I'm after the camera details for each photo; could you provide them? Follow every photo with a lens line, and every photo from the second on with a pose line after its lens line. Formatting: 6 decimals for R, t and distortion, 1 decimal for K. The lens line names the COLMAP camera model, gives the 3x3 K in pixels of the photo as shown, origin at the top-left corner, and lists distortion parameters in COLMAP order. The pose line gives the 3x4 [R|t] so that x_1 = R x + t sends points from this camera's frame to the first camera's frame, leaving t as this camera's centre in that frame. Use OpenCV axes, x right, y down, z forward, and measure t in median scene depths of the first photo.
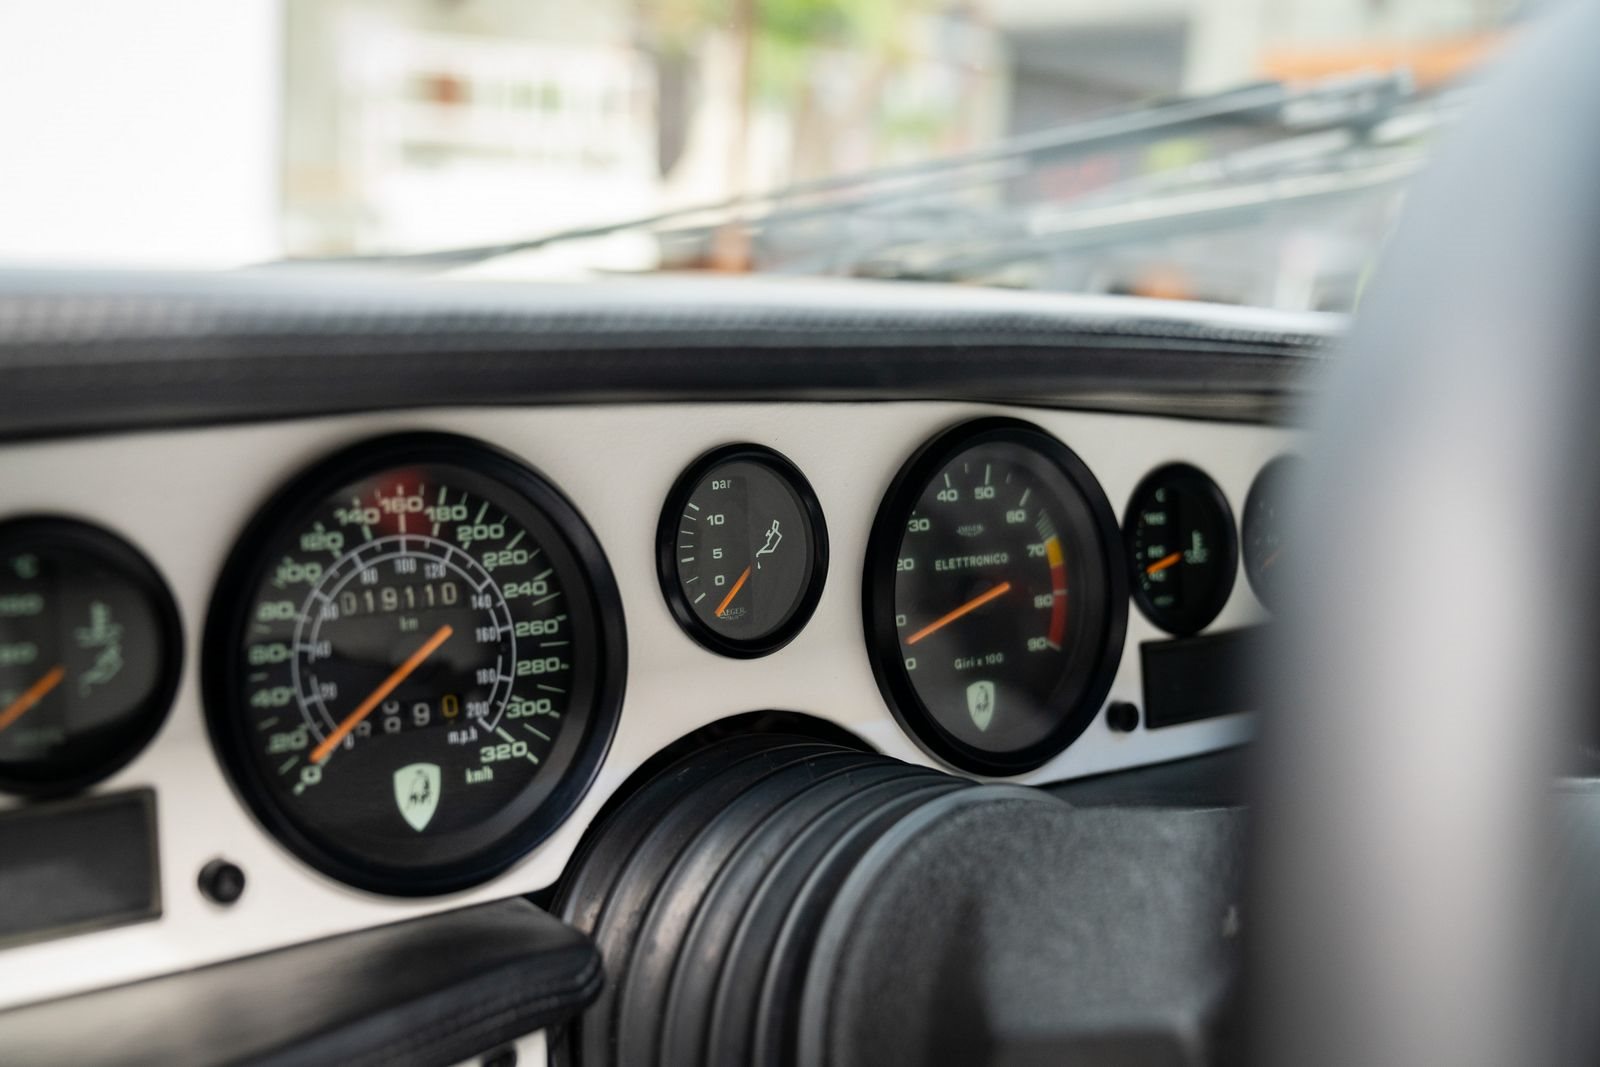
lens RADIAL K [[1828.9, 0, 799.8], [0, 1828.9, 532.7], [0, 0, 1]] dist [0.007705, 0.000000]
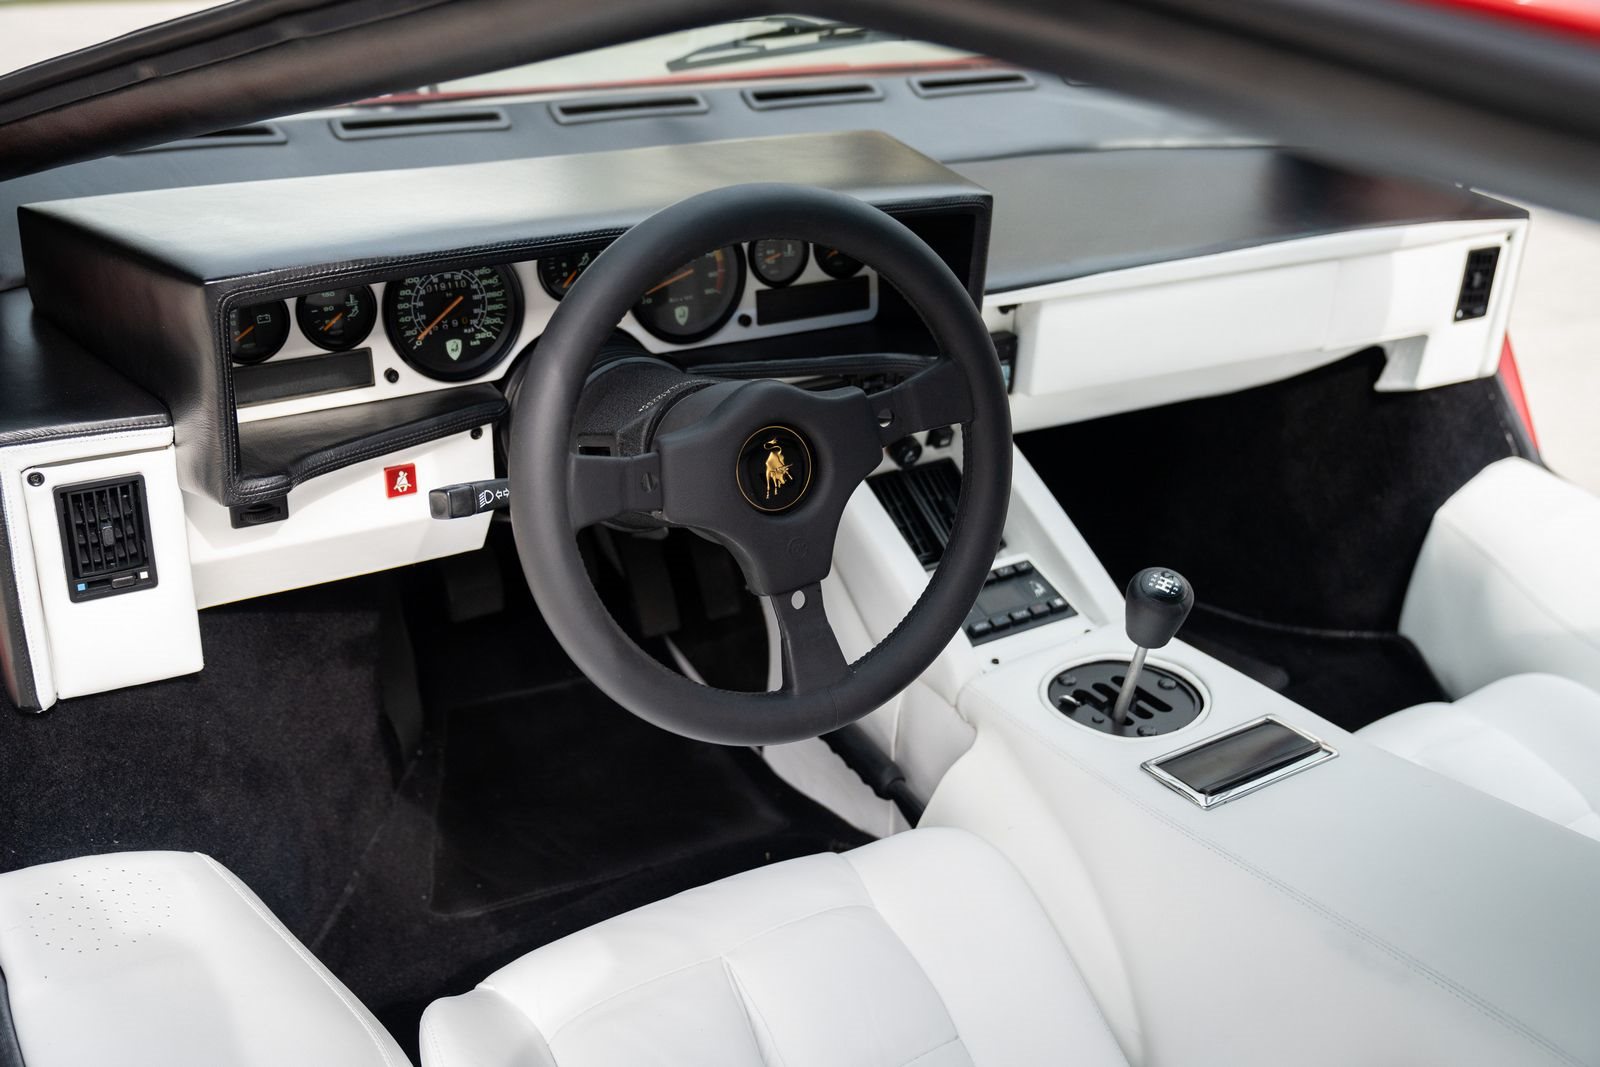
lens RADIAL K [[1598.7, 0, 799.2], [0, 1598.7, 534.7], [0, 0, 1]] dist [0.007570, 0.000000]
pose [[0.991661, 0.072913, -0.106262, 0.681070], [-0.034512, 0.944691, 0.326140, -0.463012], [0.124165, -0.319753, 0.939330, -1.576944]]
